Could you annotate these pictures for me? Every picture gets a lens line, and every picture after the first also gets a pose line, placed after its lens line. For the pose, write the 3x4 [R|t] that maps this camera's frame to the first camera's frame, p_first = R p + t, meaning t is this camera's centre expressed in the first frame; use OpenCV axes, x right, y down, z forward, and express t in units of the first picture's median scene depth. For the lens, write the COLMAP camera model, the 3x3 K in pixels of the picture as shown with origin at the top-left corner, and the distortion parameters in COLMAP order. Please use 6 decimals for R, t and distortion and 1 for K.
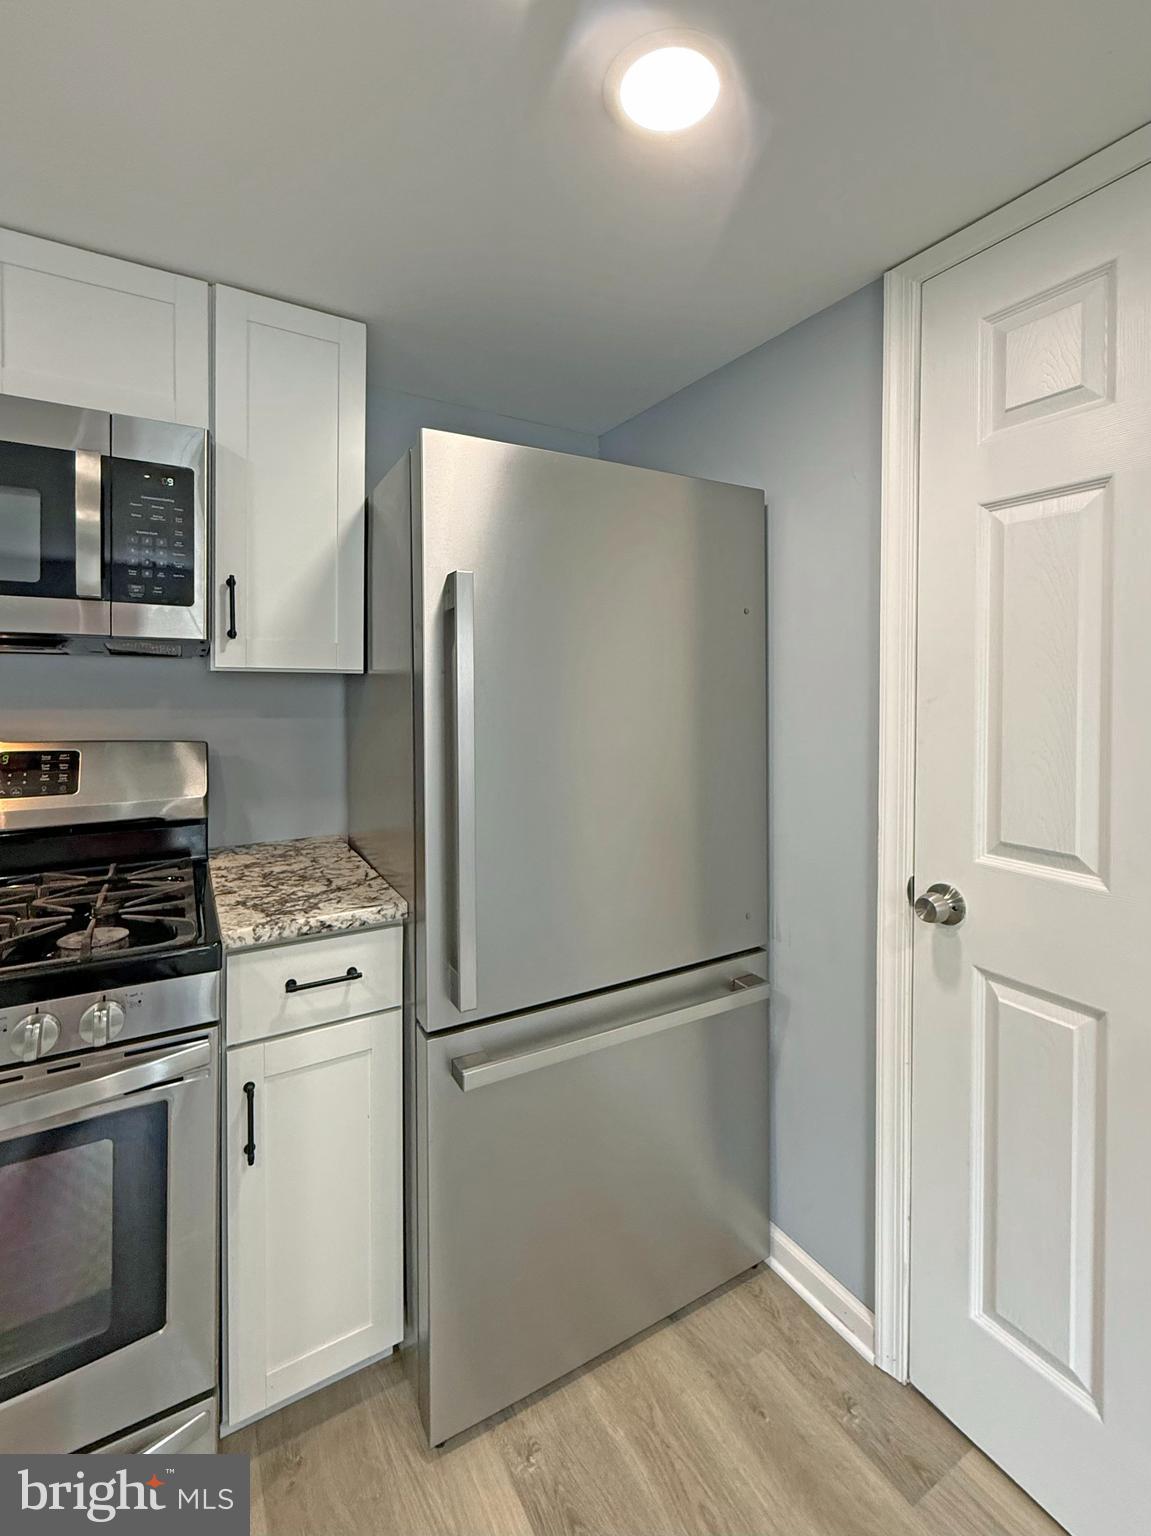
lens RADIAL K [[686.8, 0, 583.9], [0, 686.8, 691.2], [0, 0, 1]] dist [-0.000888, 0.000104]
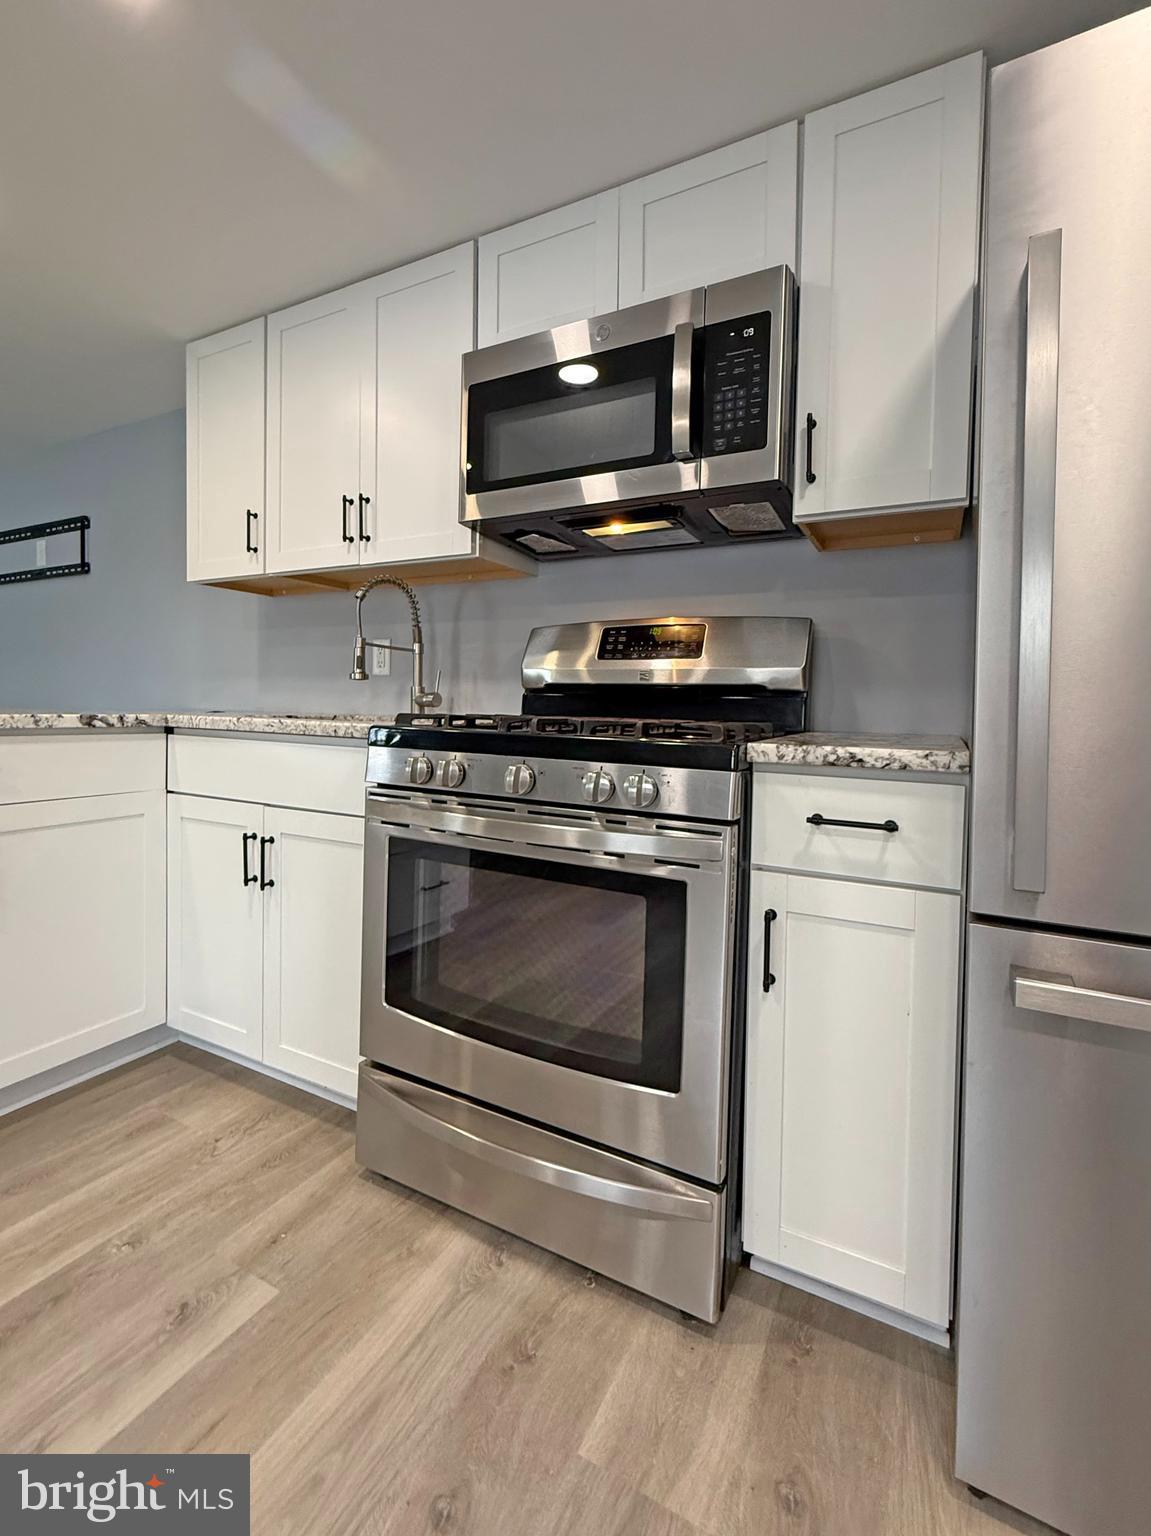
lens RADIAL K [[684.2, 0, 569.7], [0, 684.2, 723.1], [0, 0, 1]] dist [0.000292, -0.000172]
pose [[0.513351, 0.027670, -0.857733, 0.159971], [-0.020836, 0.999587, 0.019776, 0.275910], [0.857926, 0.007720, 0.513716, 0.250603]]
